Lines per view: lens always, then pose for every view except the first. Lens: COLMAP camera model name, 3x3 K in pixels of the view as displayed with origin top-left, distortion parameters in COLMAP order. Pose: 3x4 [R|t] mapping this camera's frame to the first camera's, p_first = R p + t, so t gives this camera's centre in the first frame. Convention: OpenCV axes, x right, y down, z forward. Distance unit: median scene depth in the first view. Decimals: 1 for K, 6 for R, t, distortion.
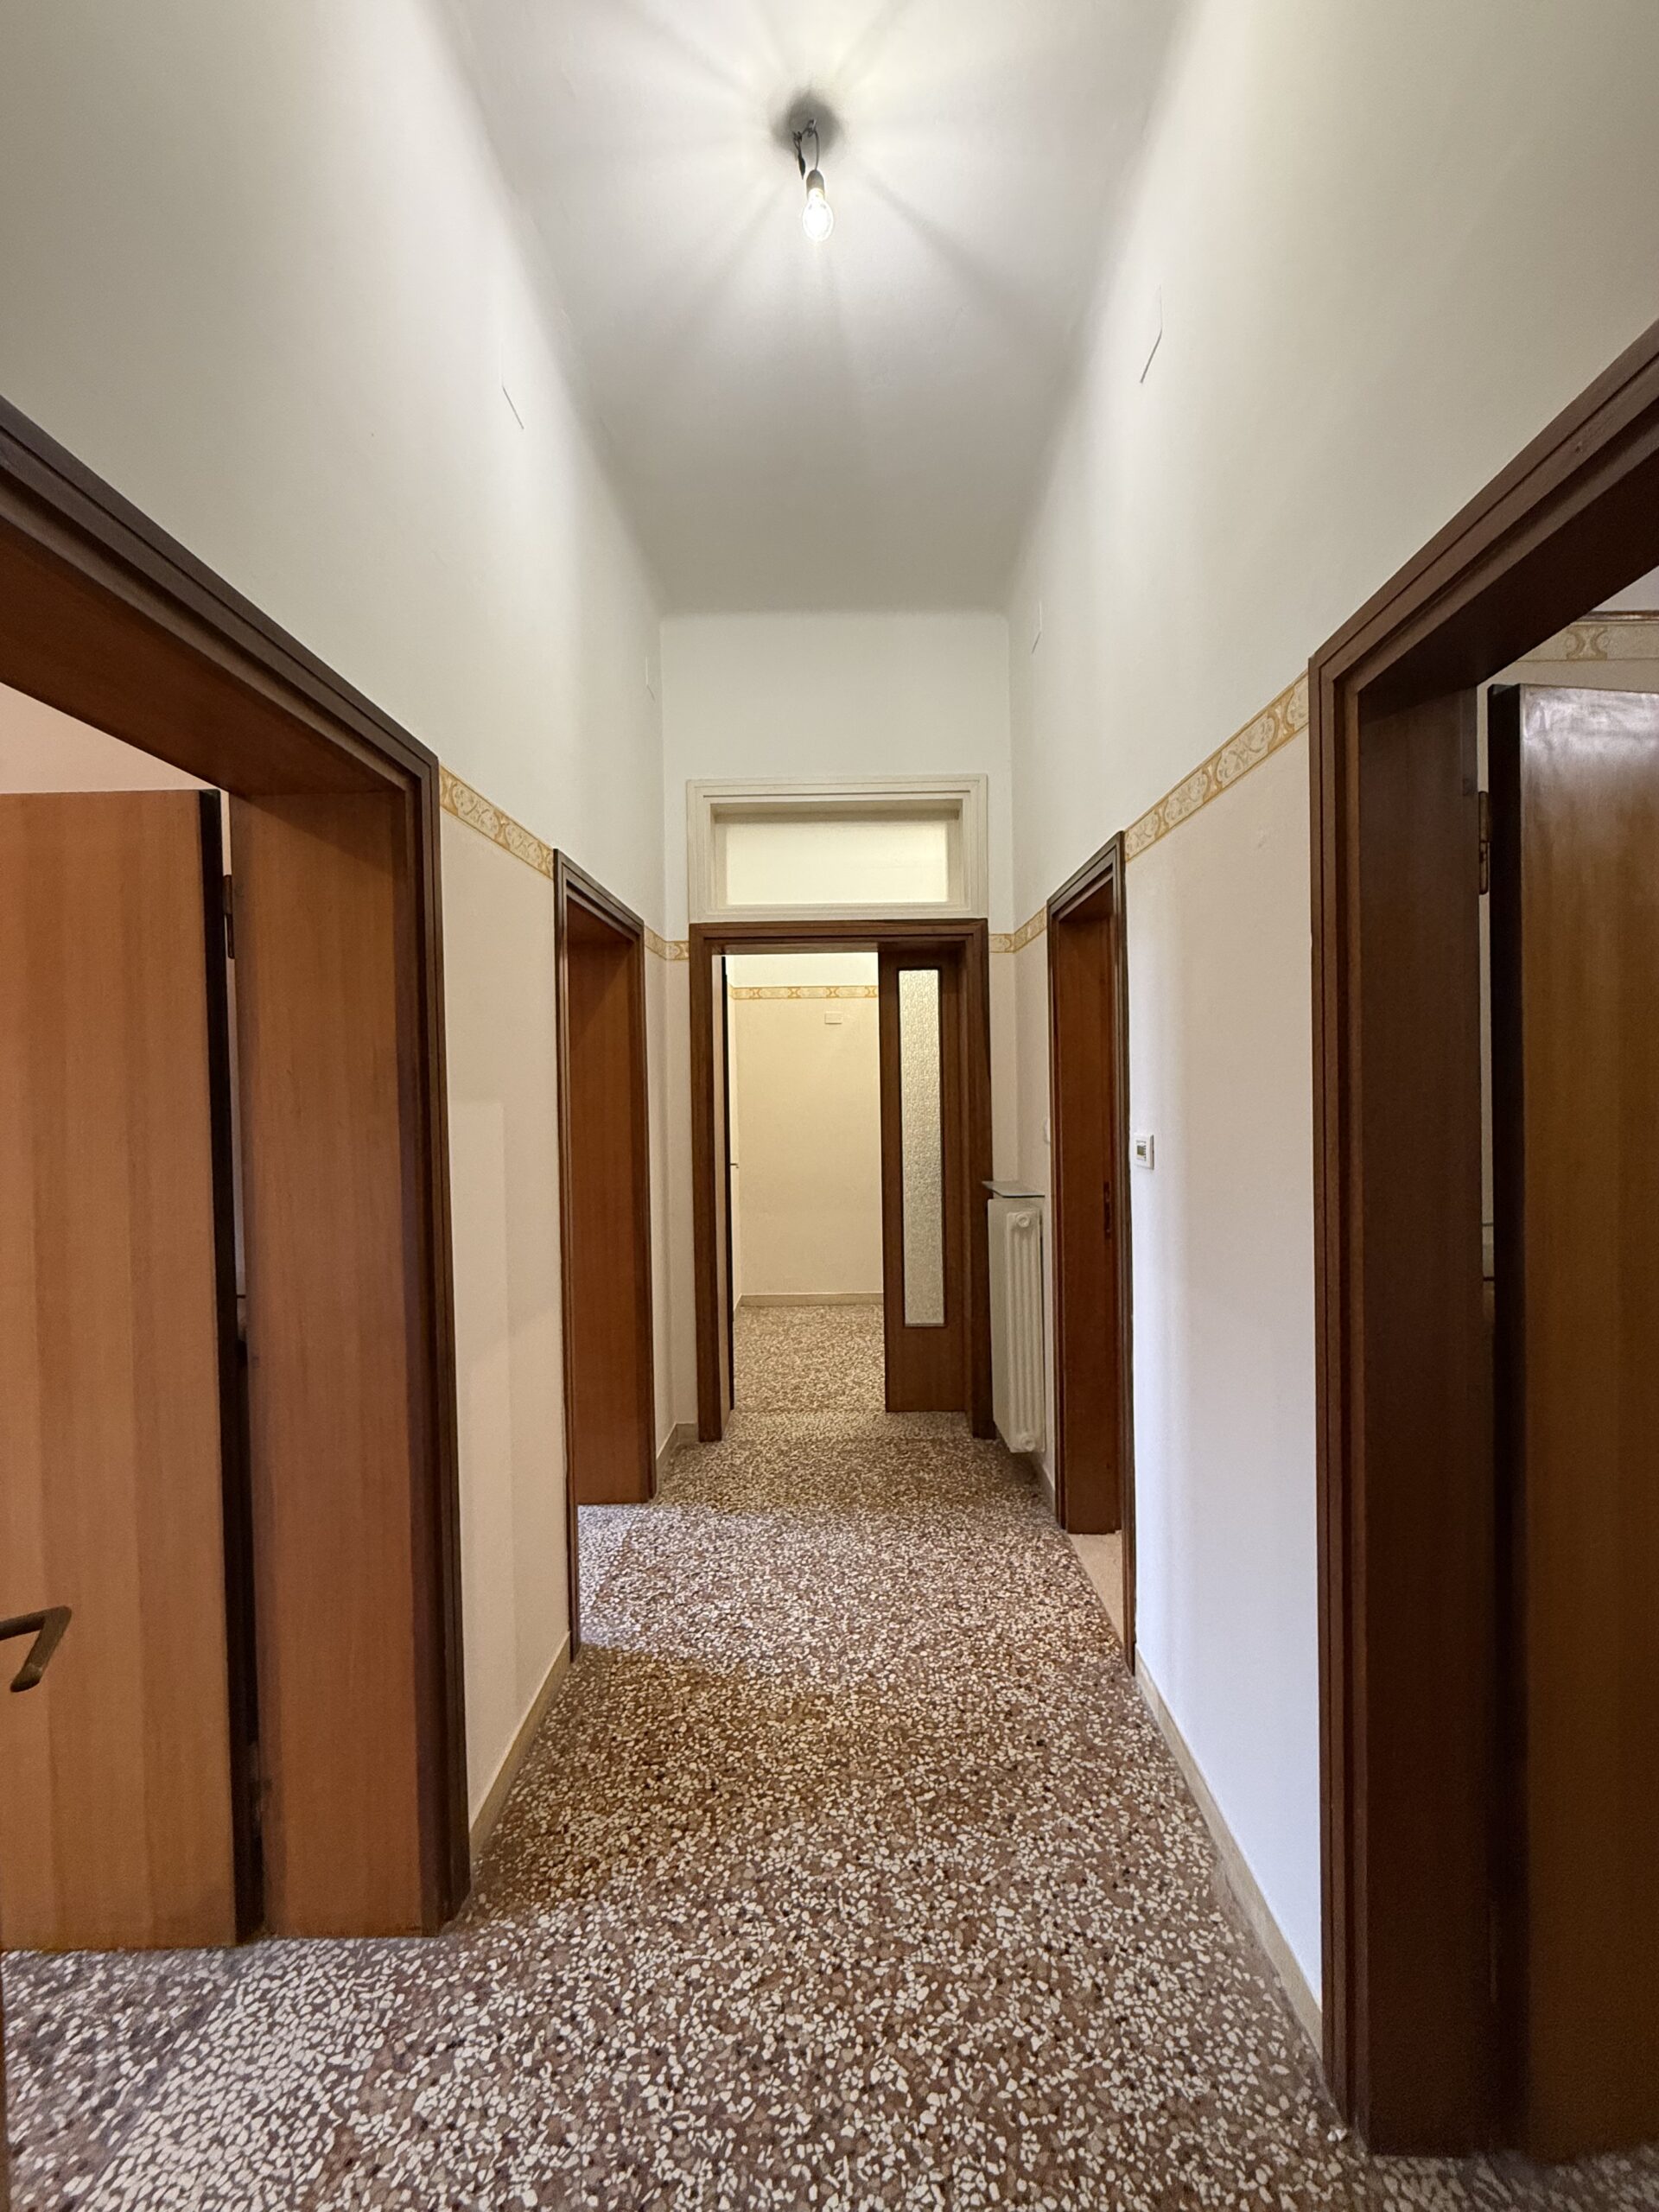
lens RADIAL K [[876.6, 0, 833.2], [0, 876.6, 1105.1], [0, 0, 1]] dist [0.001648, -0.001179]
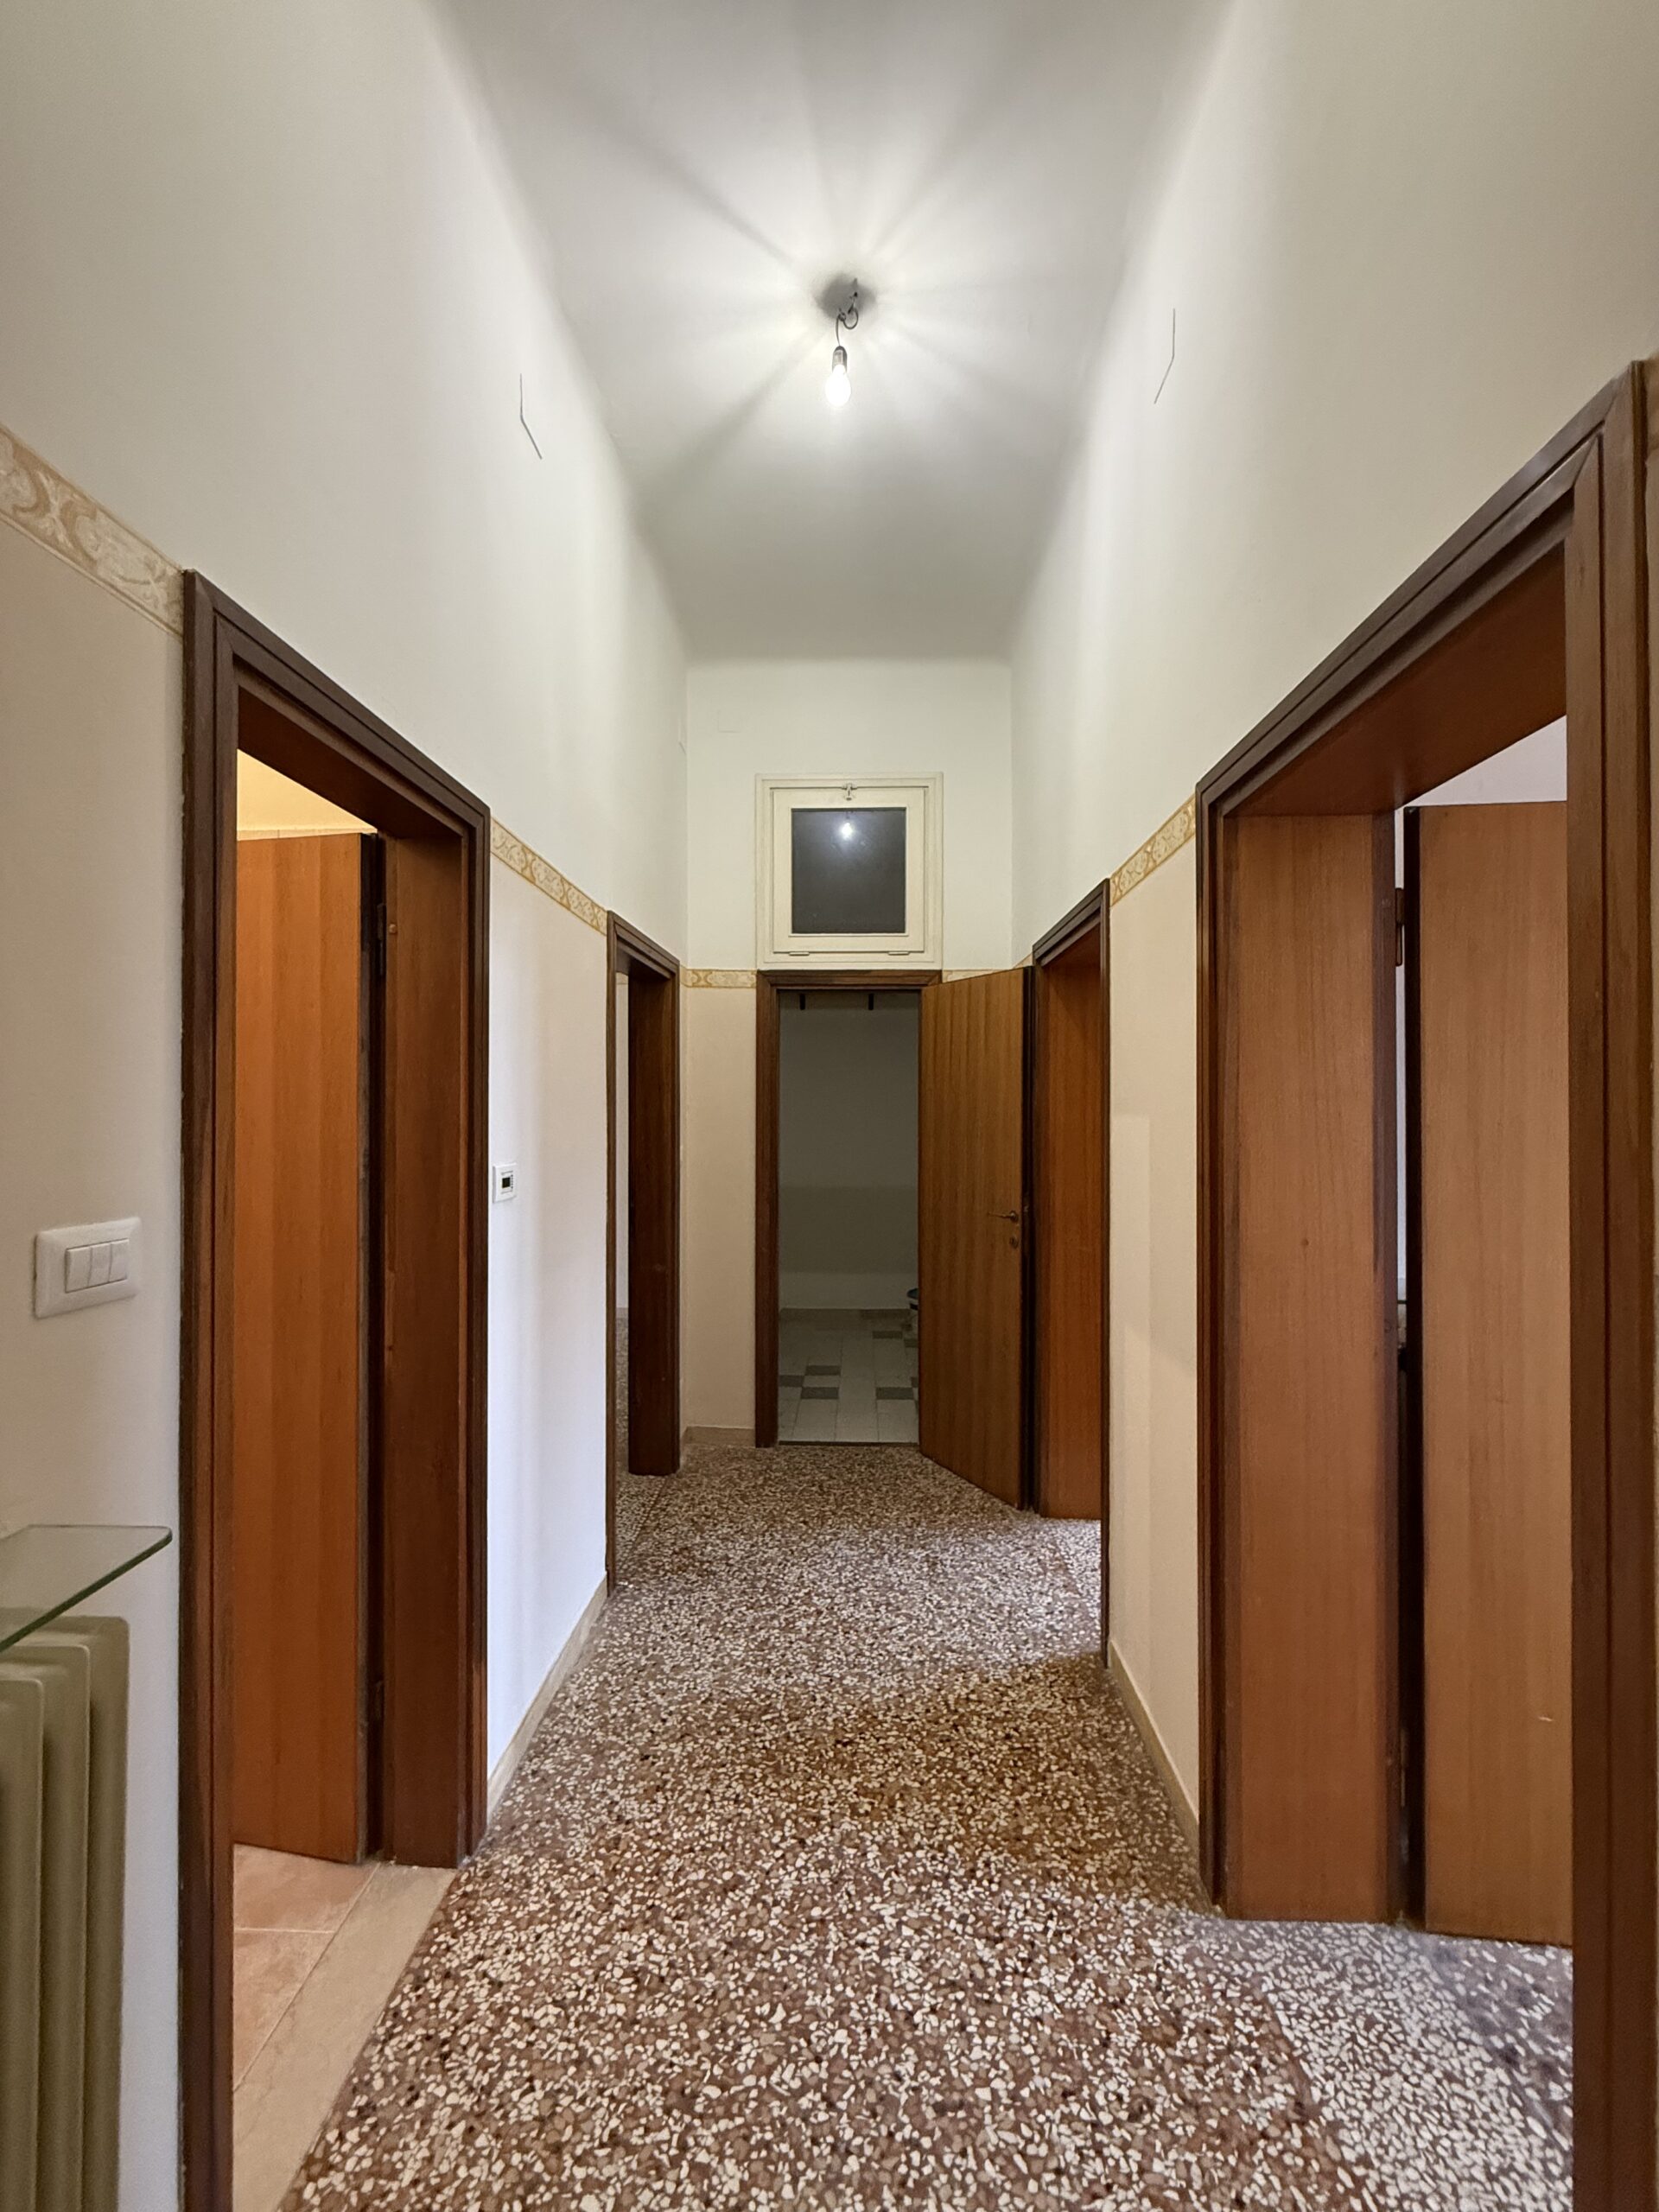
lens RADIAL K [[876.6, 0, 830.1], [0, 876.6, 1104.5], [0, 0, 1]] dist [0.001648, -0.001179]
pose [[-0.999625, 0.018285, 0.020381, -0.011907], [0.018479, 0.999785, 0.009385, -0.032976], [-0.020205, 0.009758, -0.999748, 1.945298]]
